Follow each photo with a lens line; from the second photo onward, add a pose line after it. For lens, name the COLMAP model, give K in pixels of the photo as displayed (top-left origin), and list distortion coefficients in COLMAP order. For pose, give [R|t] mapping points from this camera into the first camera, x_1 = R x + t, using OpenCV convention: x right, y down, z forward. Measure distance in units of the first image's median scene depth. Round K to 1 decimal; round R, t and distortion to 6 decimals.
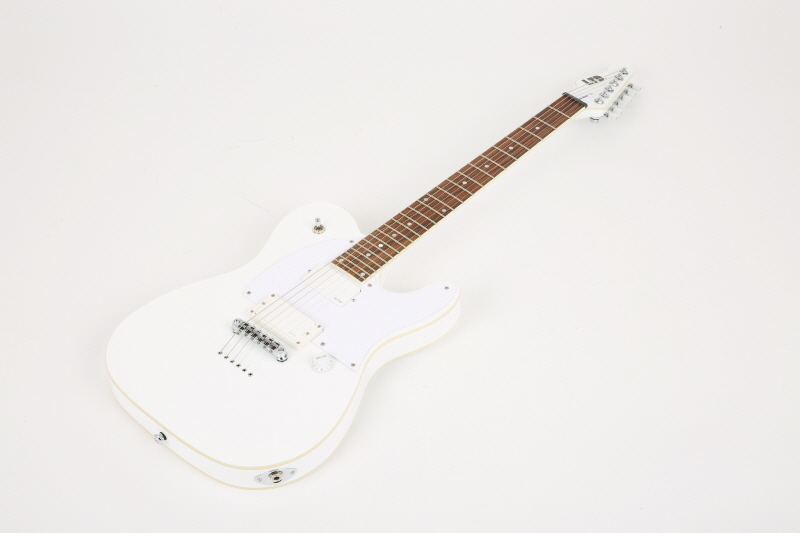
lens RADIAL K [[1412.3, 0, 400.0], [0, 1412.3, 266.5], [0, 0, 1]] dist [0.113528, 0.176876]
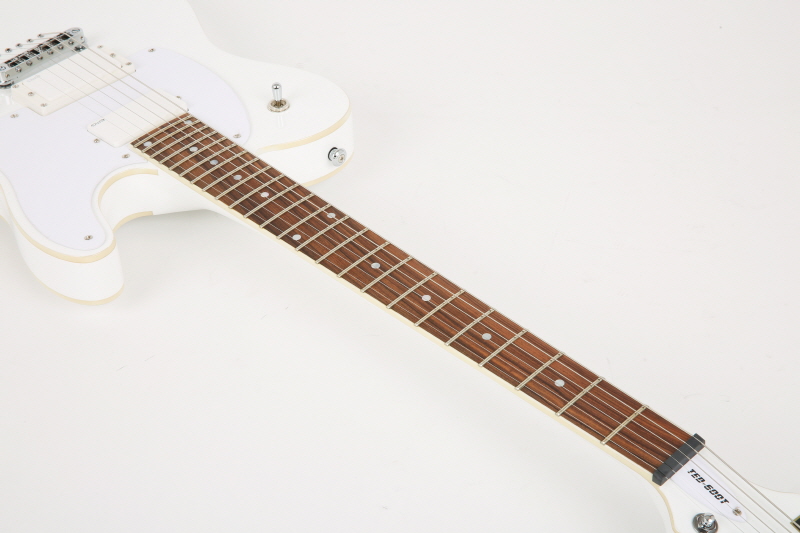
lens RADIAL K [[1412.3, 0, 400.0], [0, 1412.3, 266.5], [0, 0, 1]] dist [0.113528, 0.176876]
pose [[-0.042510, 0.655700, -0.753824, 0.441051], [-0.681778, 0.532493, 0.501627, -0.330133], [0.730323, 0.535265, 0.424406, 0.850381]]
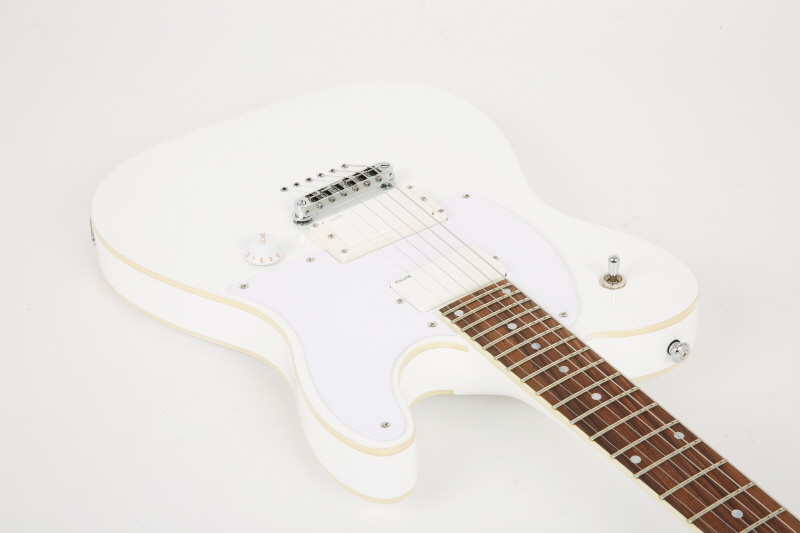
lens RADIAL K [[1412.3, 0, 400.0], [0, 1412.3, 266.5], [0, 0, 1]] dist [0.113528, 0.176876]
pose [[-0.228269, 0.594392, -0.771097, 0.350541], [-0.664178, 0.484027, 0.569725, -0.270653], [0.711872, 0.642196, 0.284293, 0.828981]]
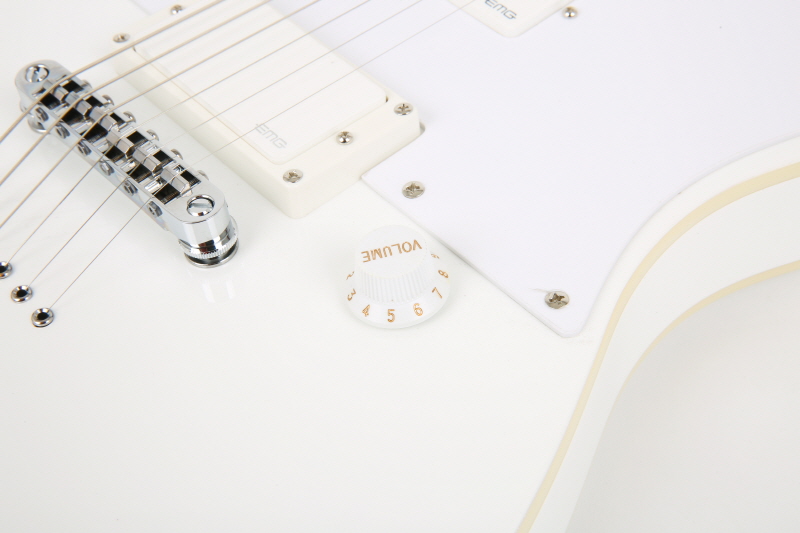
lens RADIAL K [[1412.3, 0, 400.0], [0, 1412.3, 266.5], [0, 0, 1]] dist [0.113528, 0.176876]
pose [[0.990862, 0.054524, -0.123365, -0.028833], [-0.046422, 0.996631, 0.067620, 0.049651], [0.126636, -0.061275, 0.990055, 0.756536]]
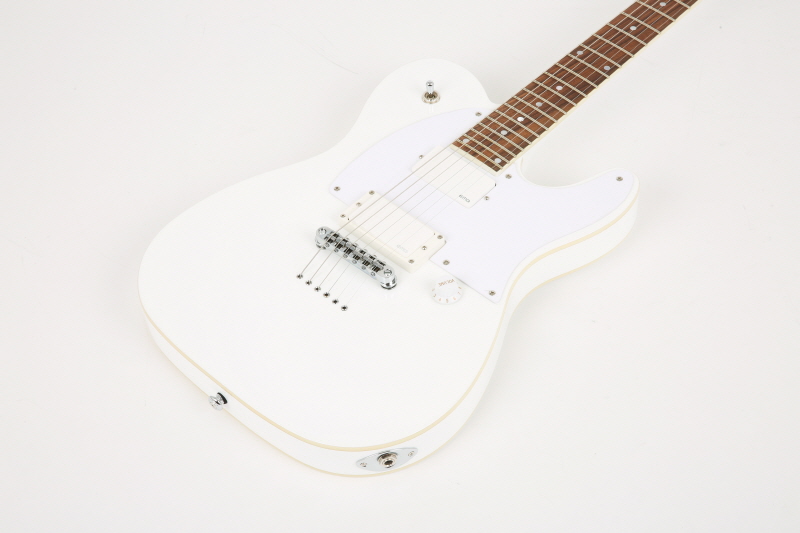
lens RADIAL K [[1412.3, 0, 400.0], [0, 1412.3, 266.5], [0, 0, 1]] dist [0.113528, 0.176876]
pose [[0.999359, -0.008719, -0.034731, -0.050742], [0.011735, 0.996086, 0.087605, -0.004242], [0.033832, -0.087957, 0.995550, 0.292215]]
